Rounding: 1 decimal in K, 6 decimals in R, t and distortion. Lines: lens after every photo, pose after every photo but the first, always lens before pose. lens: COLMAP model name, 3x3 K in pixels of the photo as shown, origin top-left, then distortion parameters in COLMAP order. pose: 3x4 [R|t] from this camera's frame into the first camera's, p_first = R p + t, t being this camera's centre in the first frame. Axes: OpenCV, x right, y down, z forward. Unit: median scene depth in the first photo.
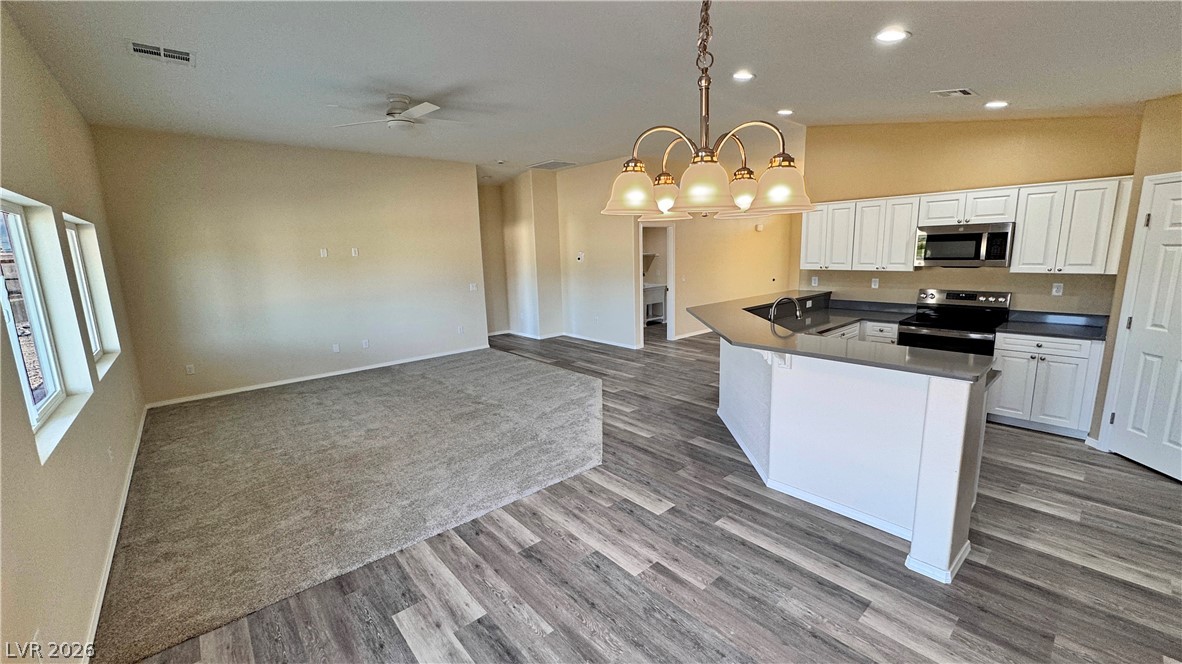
lens RADIAL K [[469.1, 0, 587.8], [0, 469.1, 330.5], [0, 0, 1]] dist [-0.006344, 0.000184]
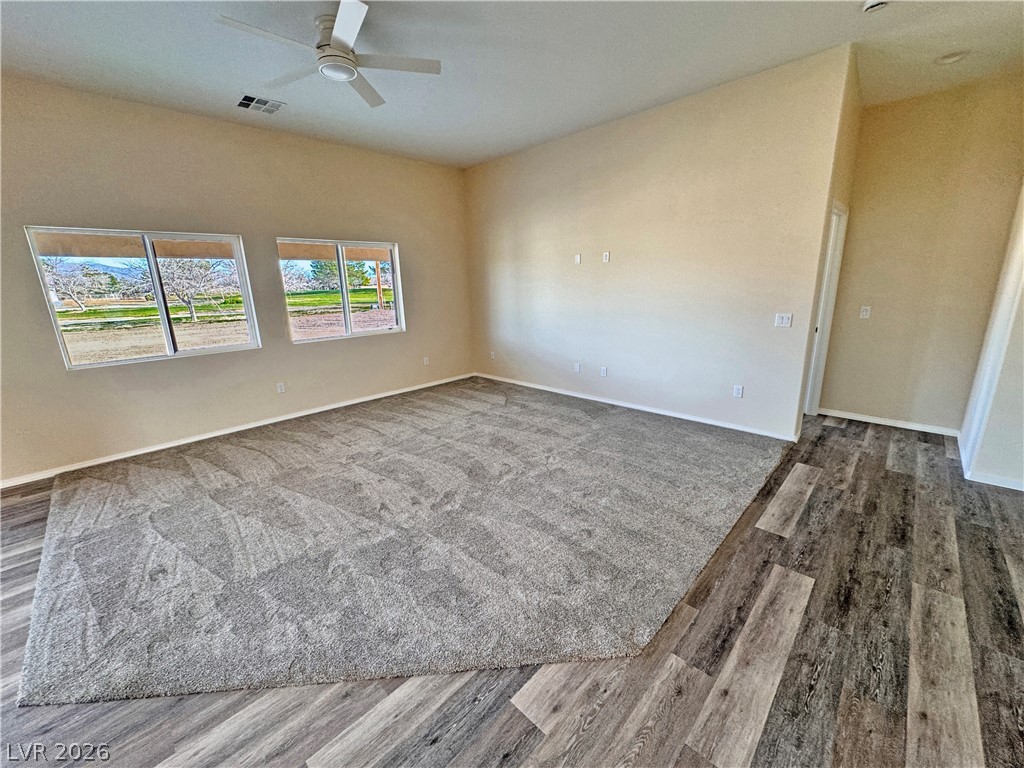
lens RADIAL K [[407.7, 0, 517.3], [0, 407.7, 385.7], [0, 0, 1]] dist [-0.000952, 0.000097]
pose [[0.088484, 0.272337, -0.958125, 0.327352], [-0.144919, 0.955183, 0.258117, -0.176181], [0.985479, 0.116011, 0.123985, 1.203116]]
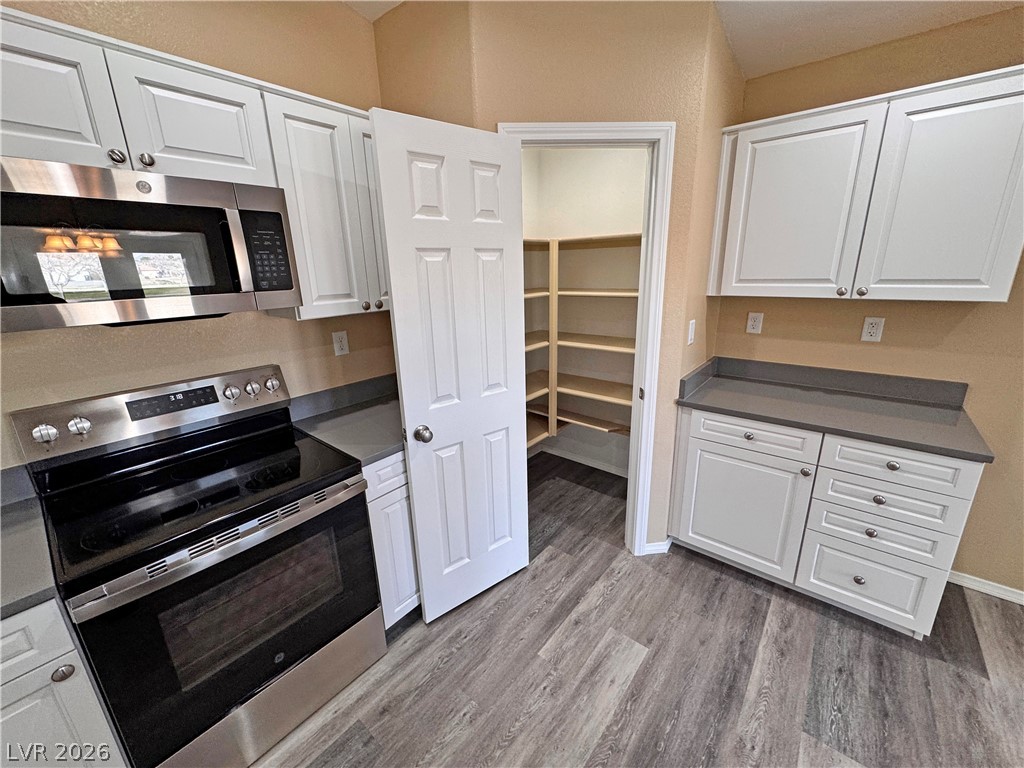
lens RADIAL K [[407.7, 0, 512.5], [0, 407.7, 383.2], [0, 0, 1]] dist [-0.000952, 0.000097]
pose [[-0.165099, -0.240638, 0.956470, 0.499554], [0.201466, 0.941102, 0.271547, -0.127356], [-0.965481, 0.237528, -0.106894, 0.841338]]
